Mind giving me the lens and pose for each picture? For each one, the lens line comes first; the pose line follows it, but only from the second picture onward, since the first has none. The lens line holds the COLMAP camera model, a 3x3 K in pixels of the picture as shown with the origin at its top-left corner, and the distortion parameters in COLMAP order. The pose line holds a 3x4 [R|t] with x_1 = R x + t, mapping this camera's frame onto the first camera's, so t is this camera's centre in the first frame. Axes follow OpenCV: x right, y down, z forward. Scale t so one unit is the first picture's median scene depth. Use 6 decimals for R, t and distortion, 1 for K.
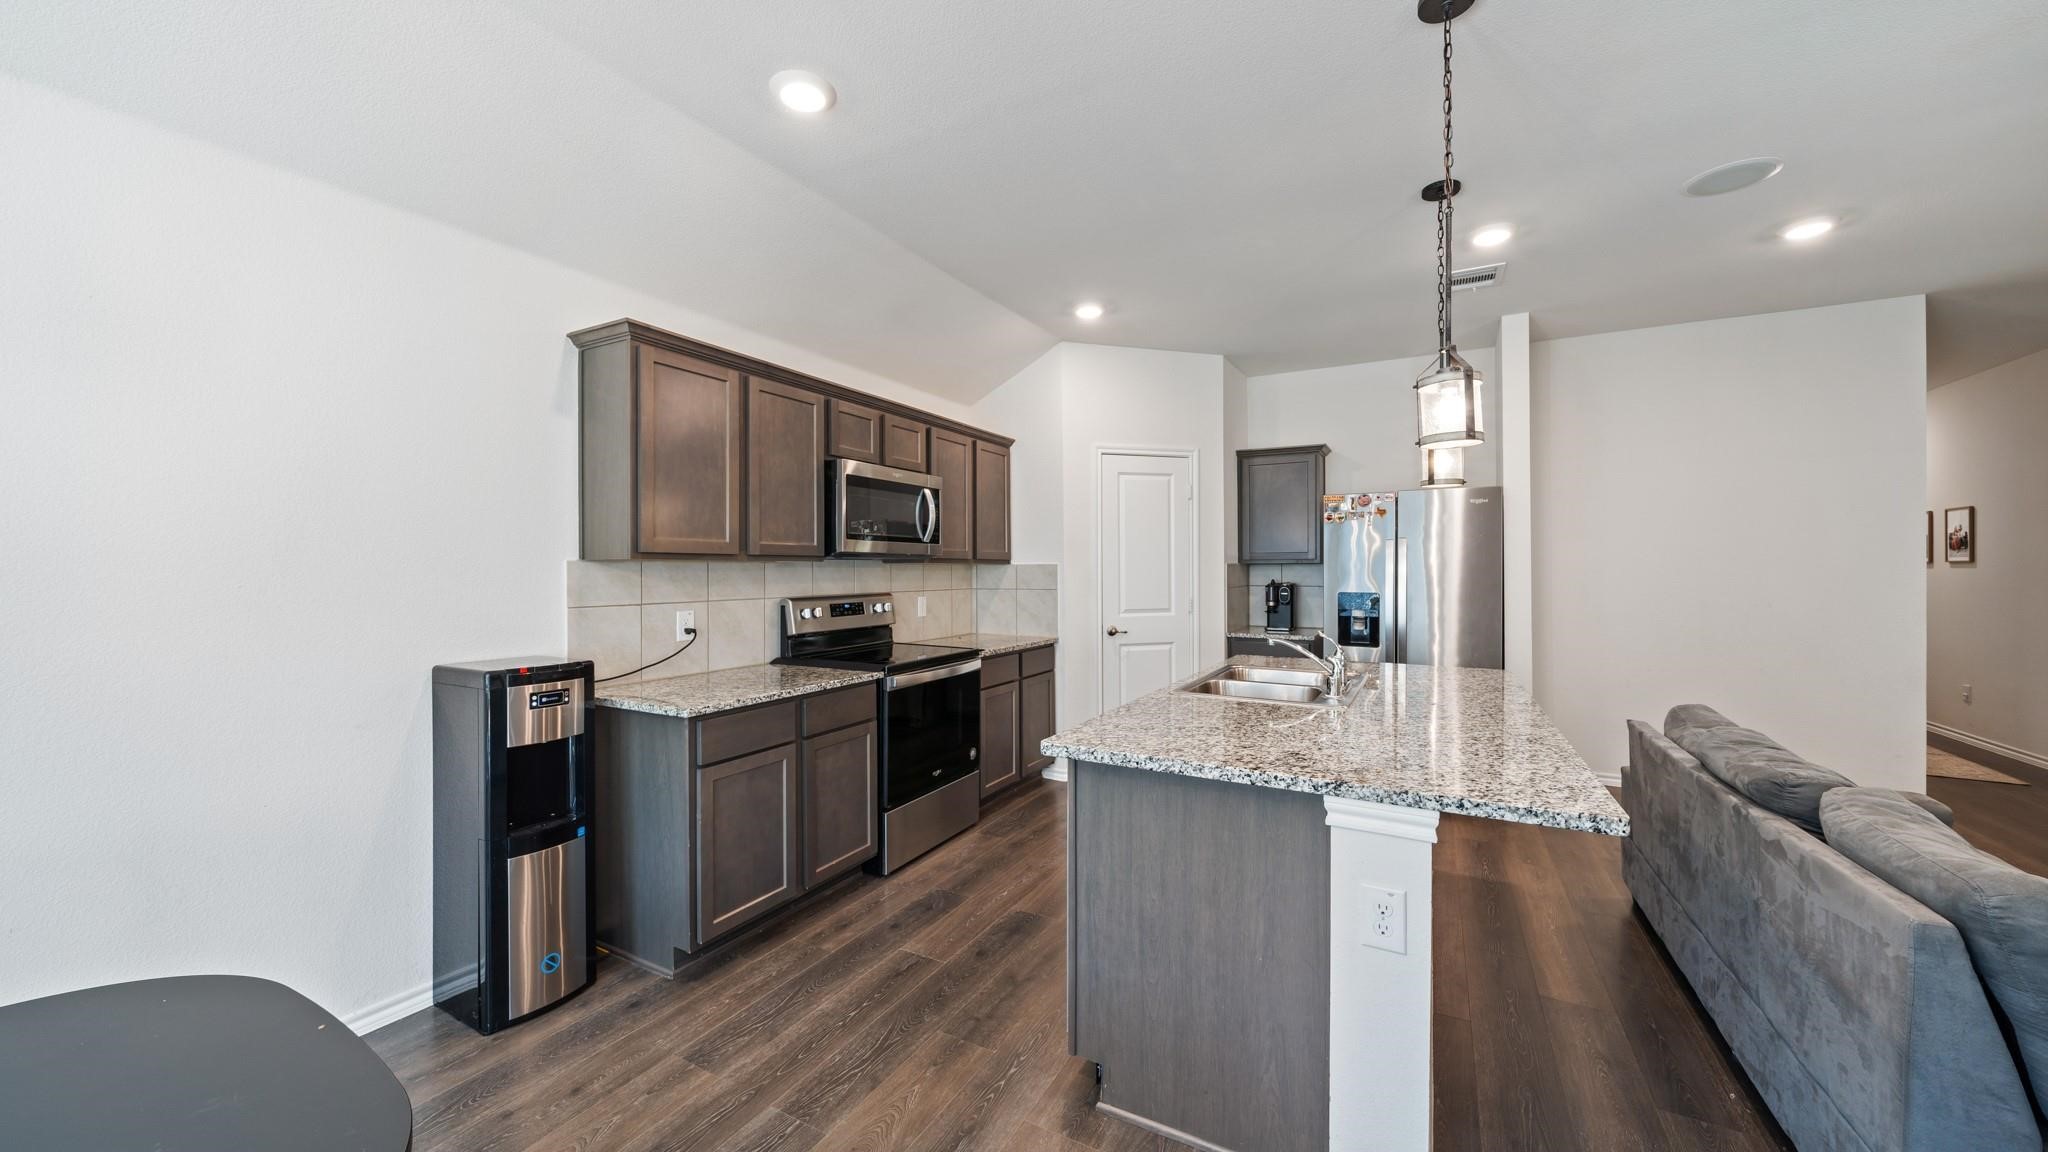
lens RADIAL K [[734.9, 0, 1016.4], [0, 734.9, 569.9], [0, 0, 1]] dist [-0.002475, -0.000045]
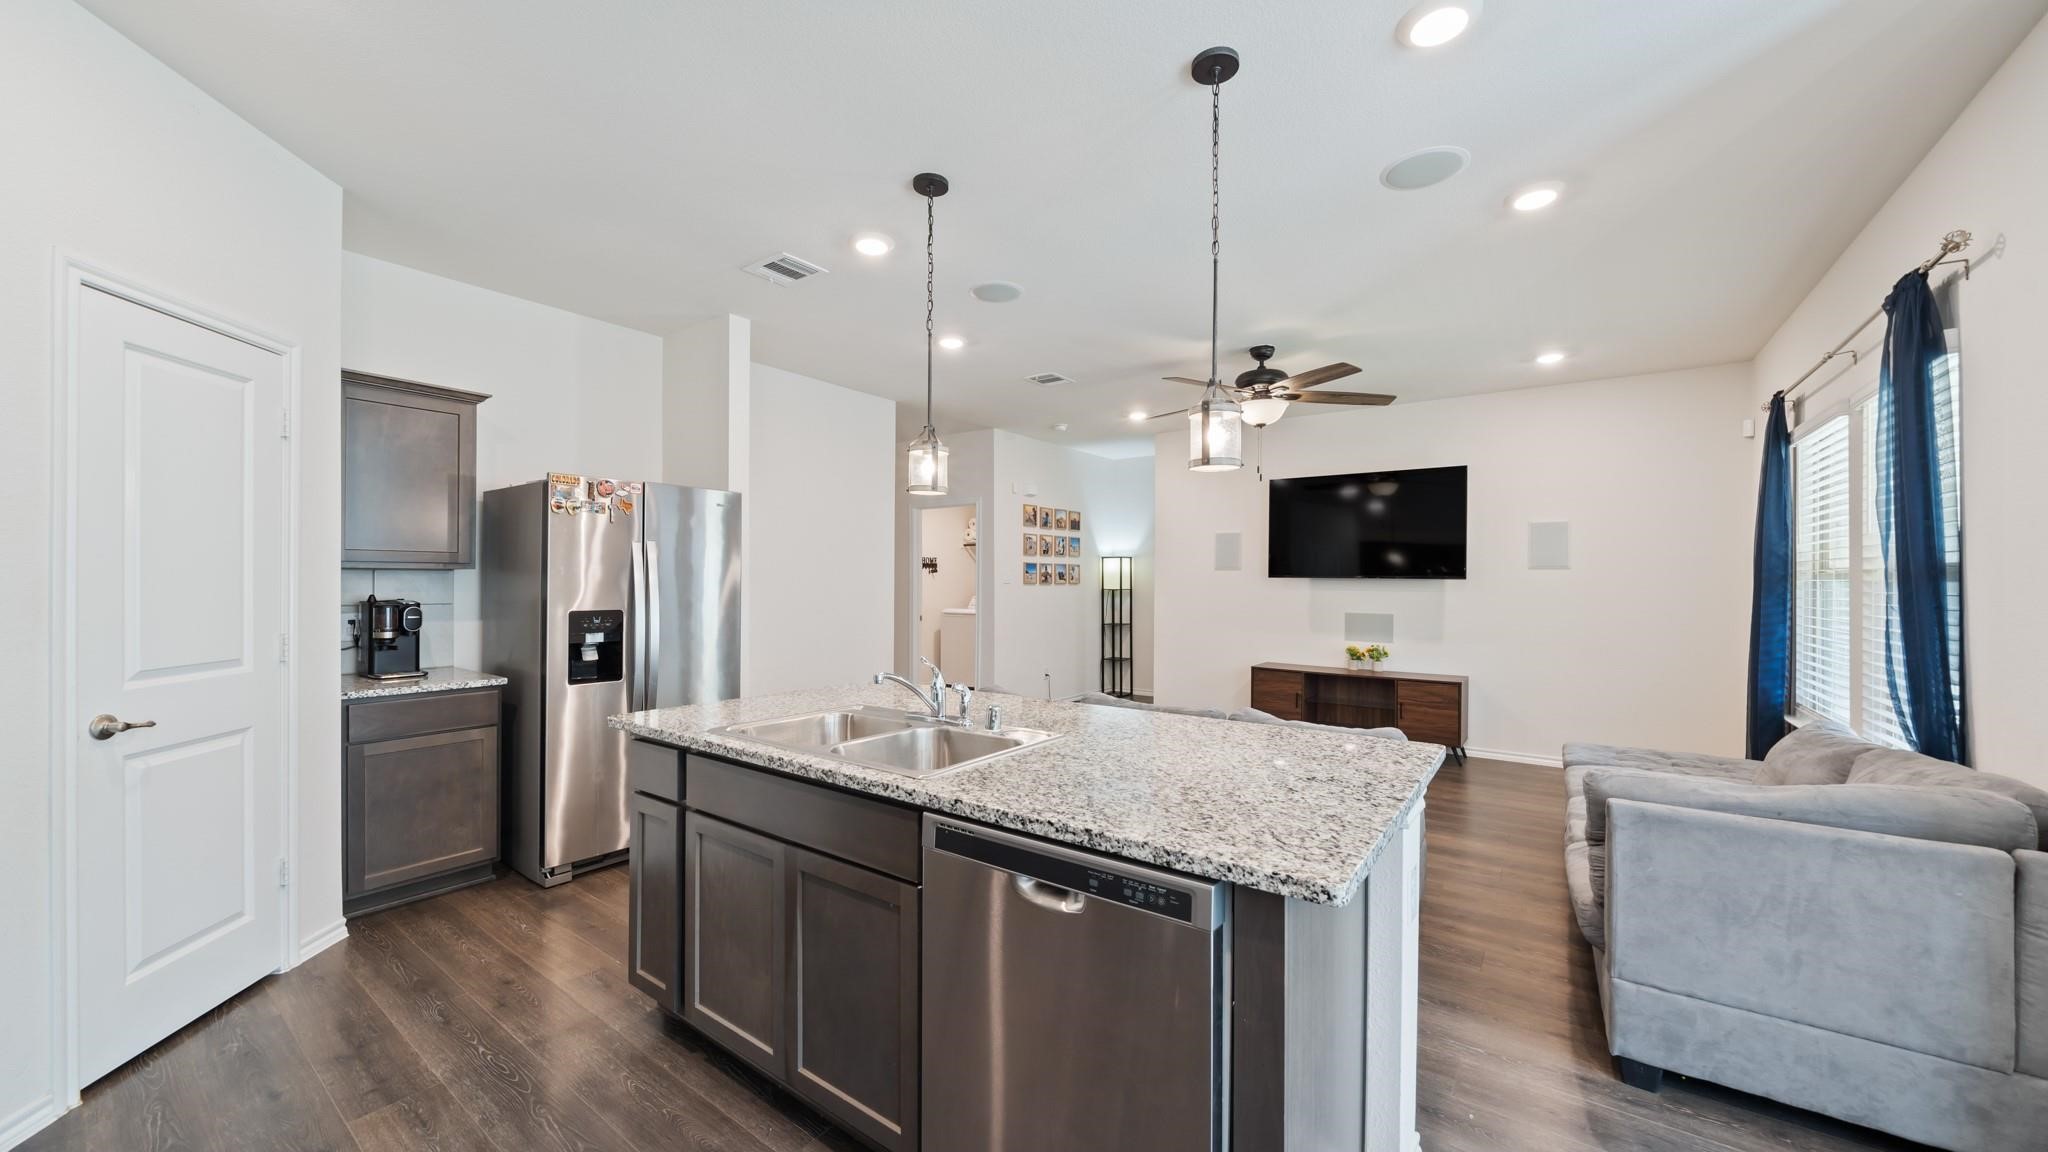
lens RADIAL K [[741.6, 0, 1021.2], [0, 741.6, 583.6], [0, 0, 1]] dist [-0.007103, 0.000320]
pose [[0.116225, -0.000440, 0.993223, -0.263336], [-0.004124, 0.999991, 0.000925, 0.001136], [-0.993214, -0.004203, 0.116222, 0.555029]]
